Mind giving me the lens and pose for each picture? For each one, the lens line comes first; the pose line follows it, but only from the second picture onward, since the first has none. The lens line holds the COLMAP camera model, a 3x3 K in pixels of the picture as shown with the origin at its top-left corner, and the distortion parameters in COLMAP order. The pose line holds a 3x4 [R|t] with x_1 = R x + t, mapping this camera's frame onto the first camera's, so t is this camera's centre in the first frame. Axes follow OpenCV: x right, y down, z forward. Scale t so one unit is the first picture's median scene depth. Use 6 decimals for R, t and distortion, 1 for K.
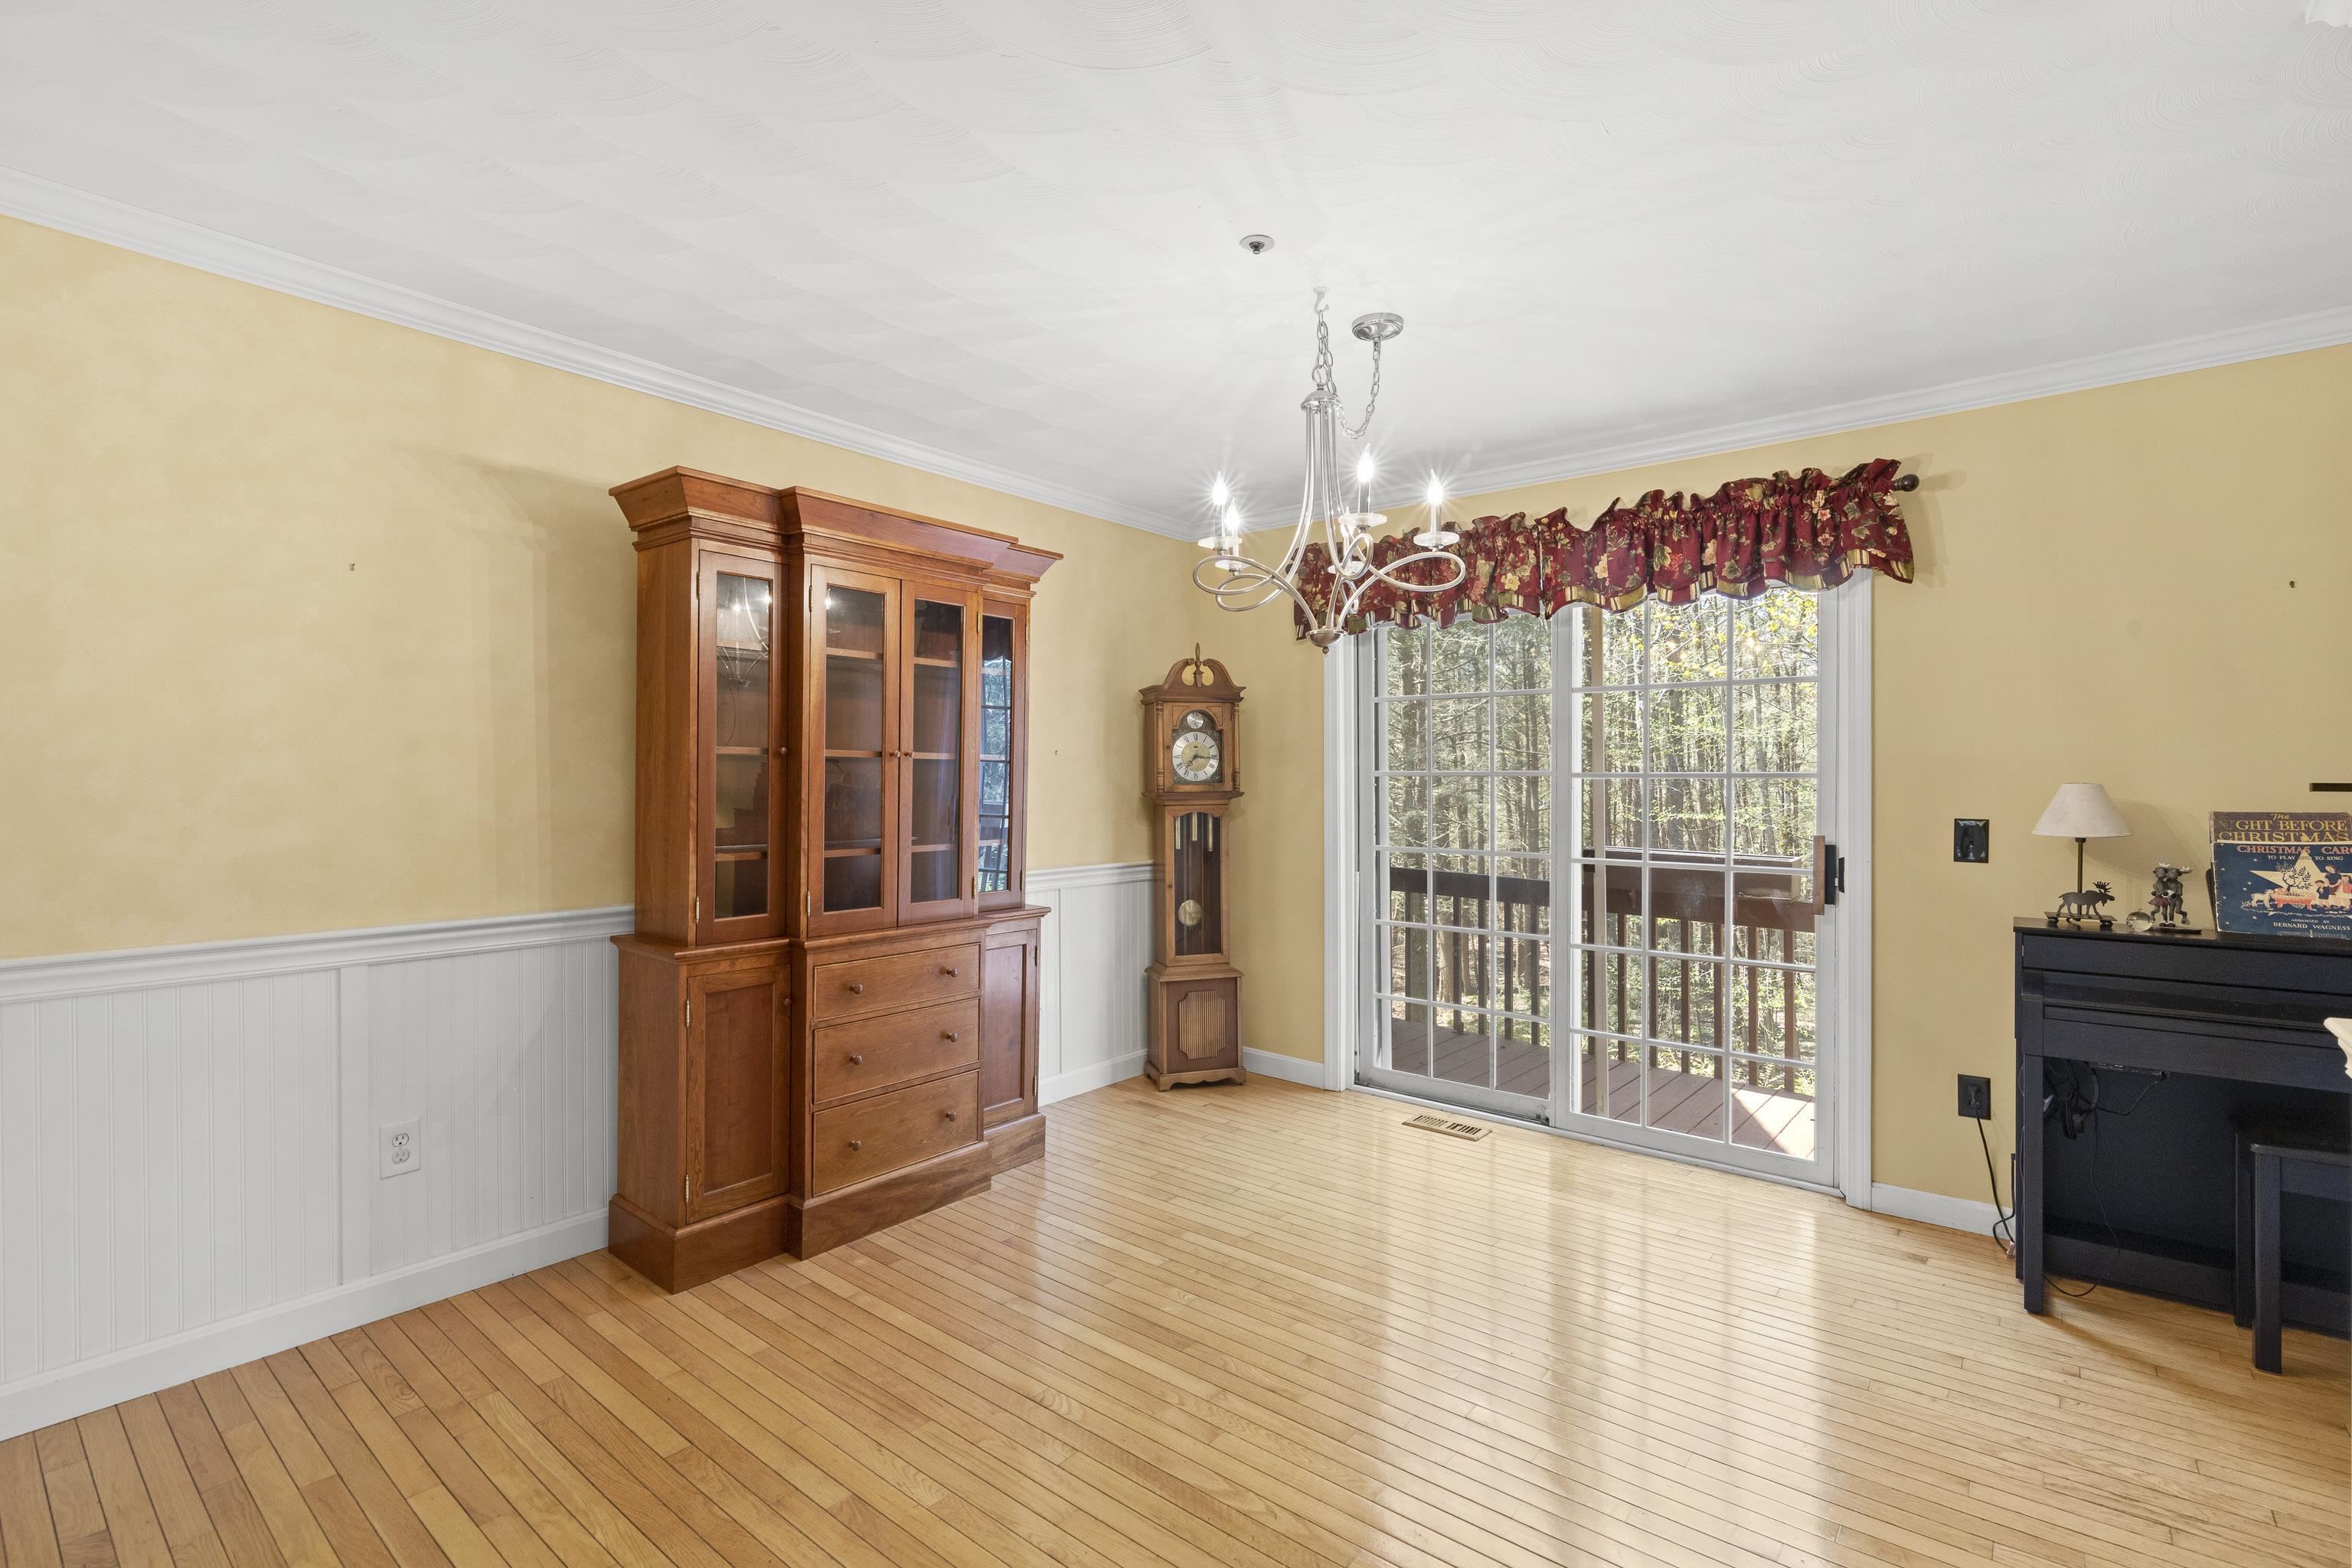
lens RADIAL K [[1070.7, 0, 1184.2], [0, 1070.7, 780.9], [0, 0, 1]] dist [-0.004225, -0.000610]
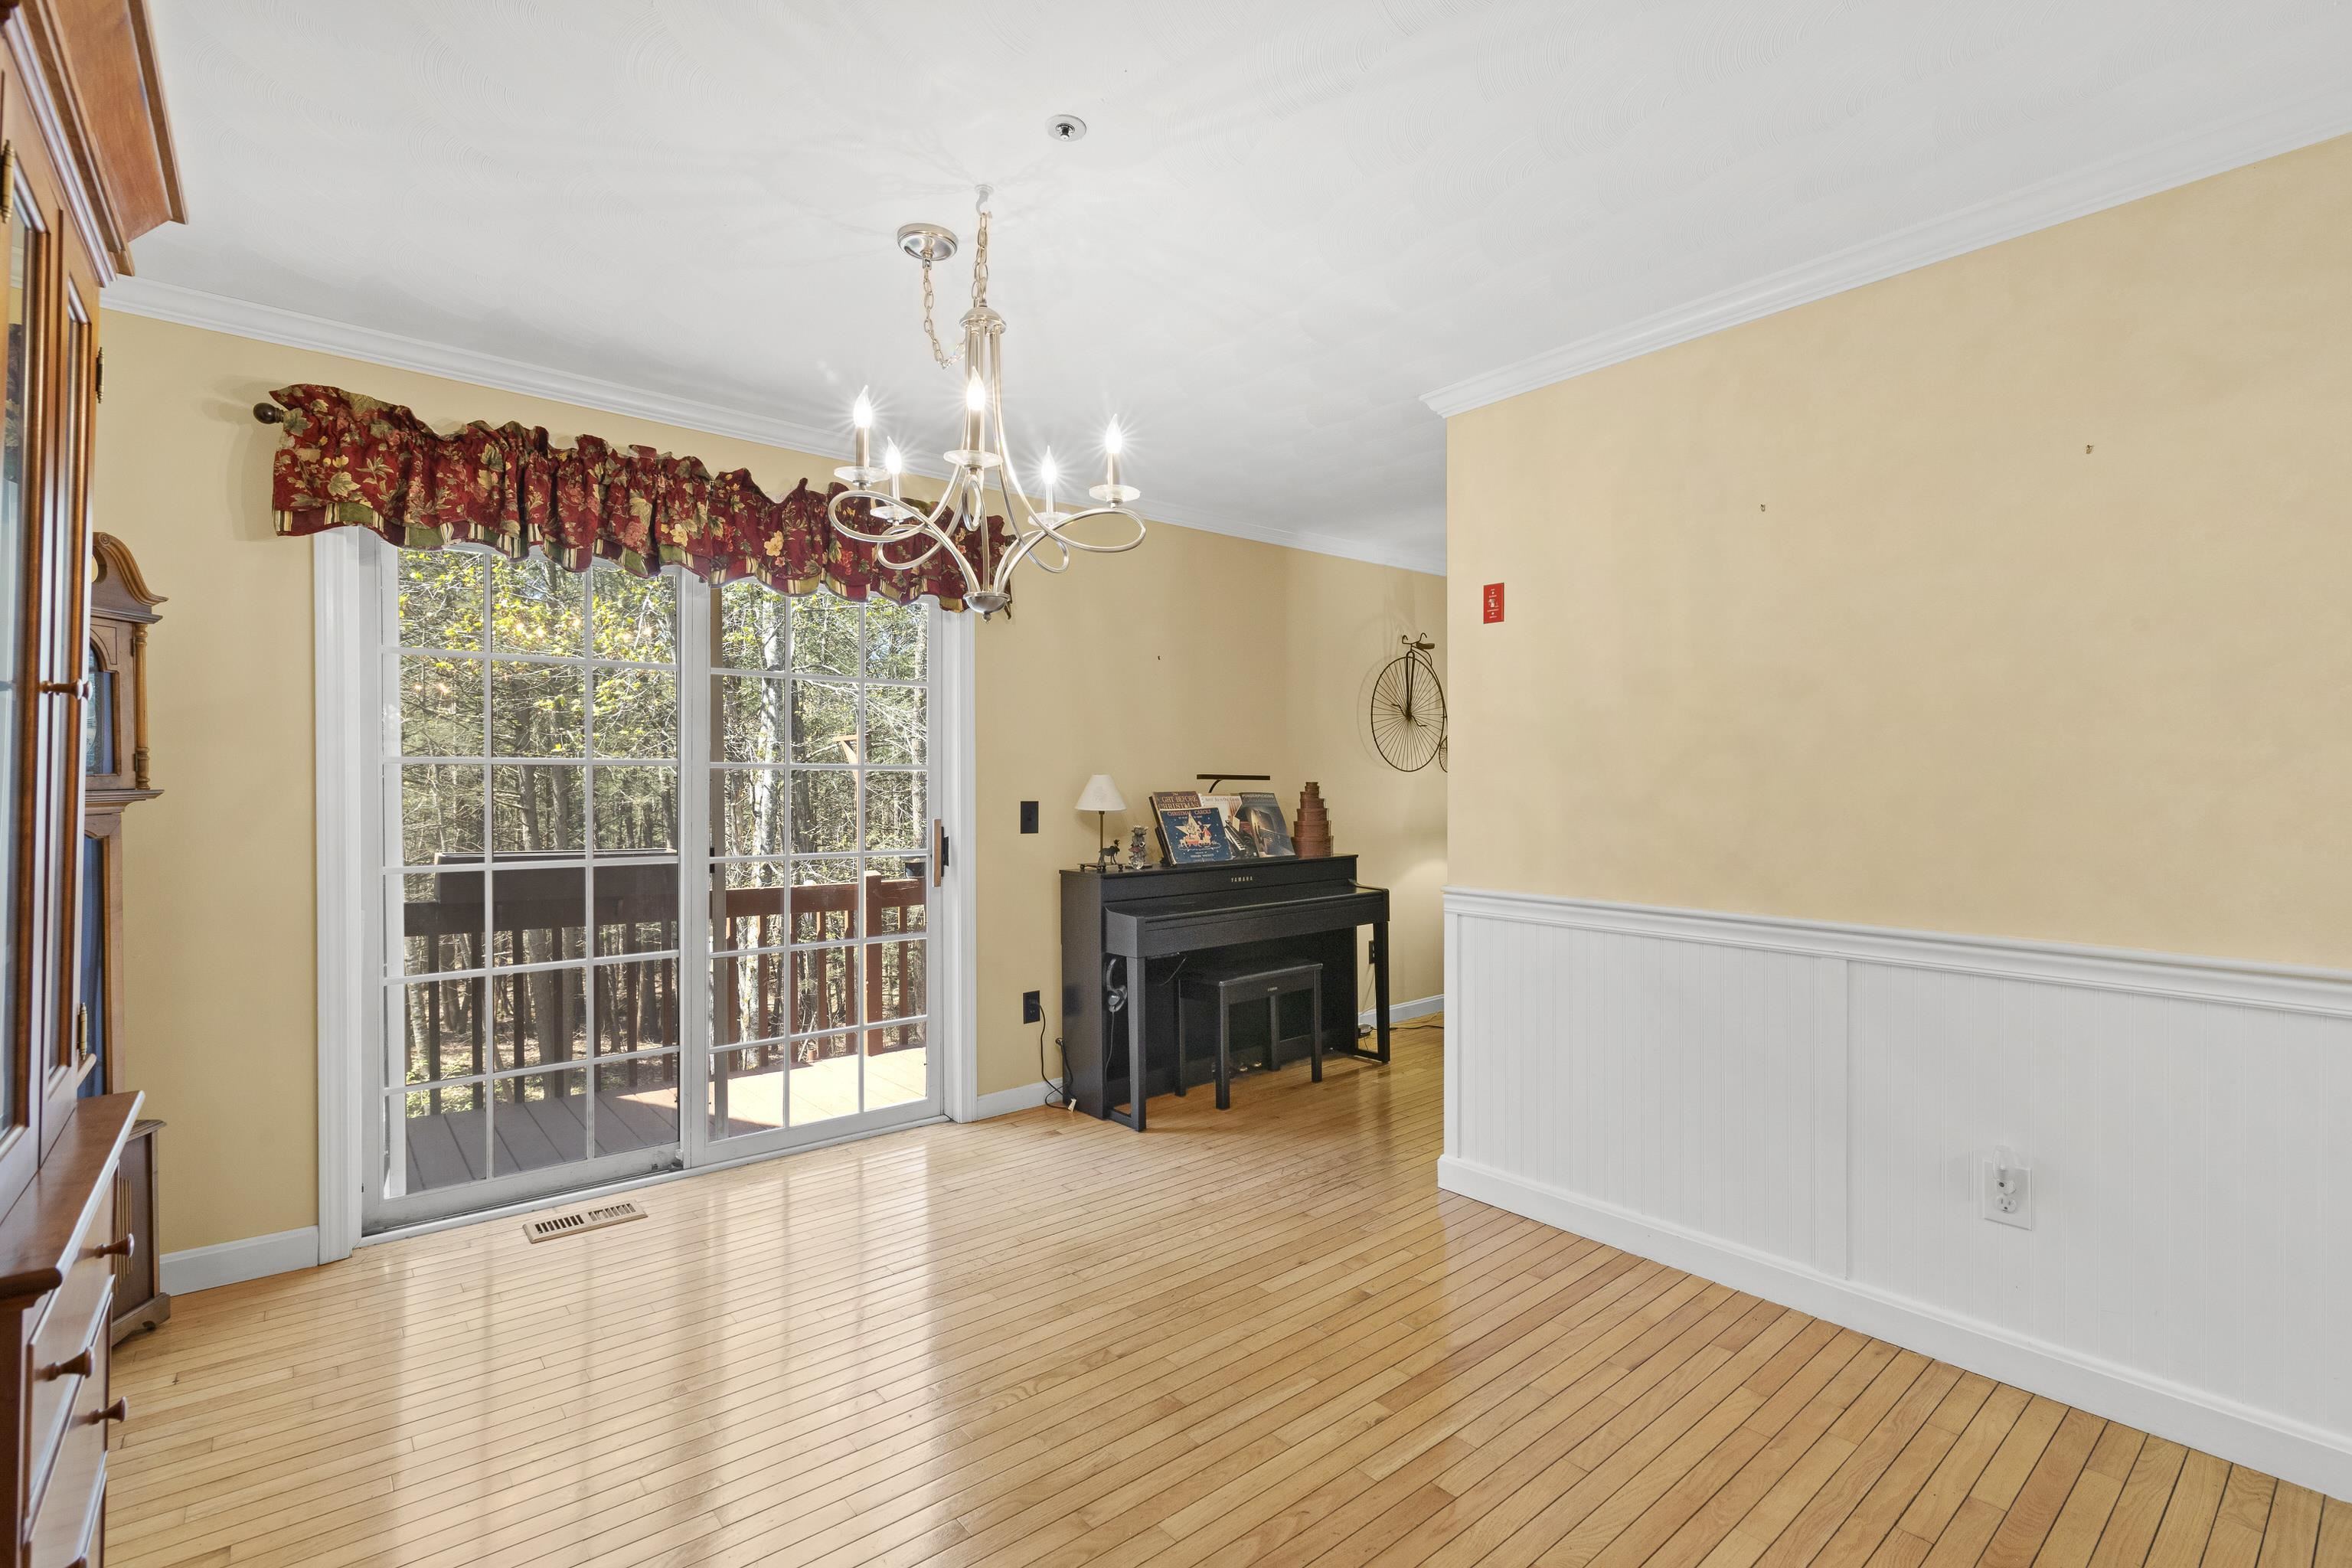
lens RADIAL K [[1070.7, 0, 1183.8], [0, 1070.7, 774.7], [0, 0, 1]] dist [-0.004225, -0.000610]
pose [[0.184447, -0.001672, 0.982841, -0.482027], [-0.004416, 0.999987, 0.002530, -0.001644], [-0.982832, -0.004807, 0.184438, 0.489114]]
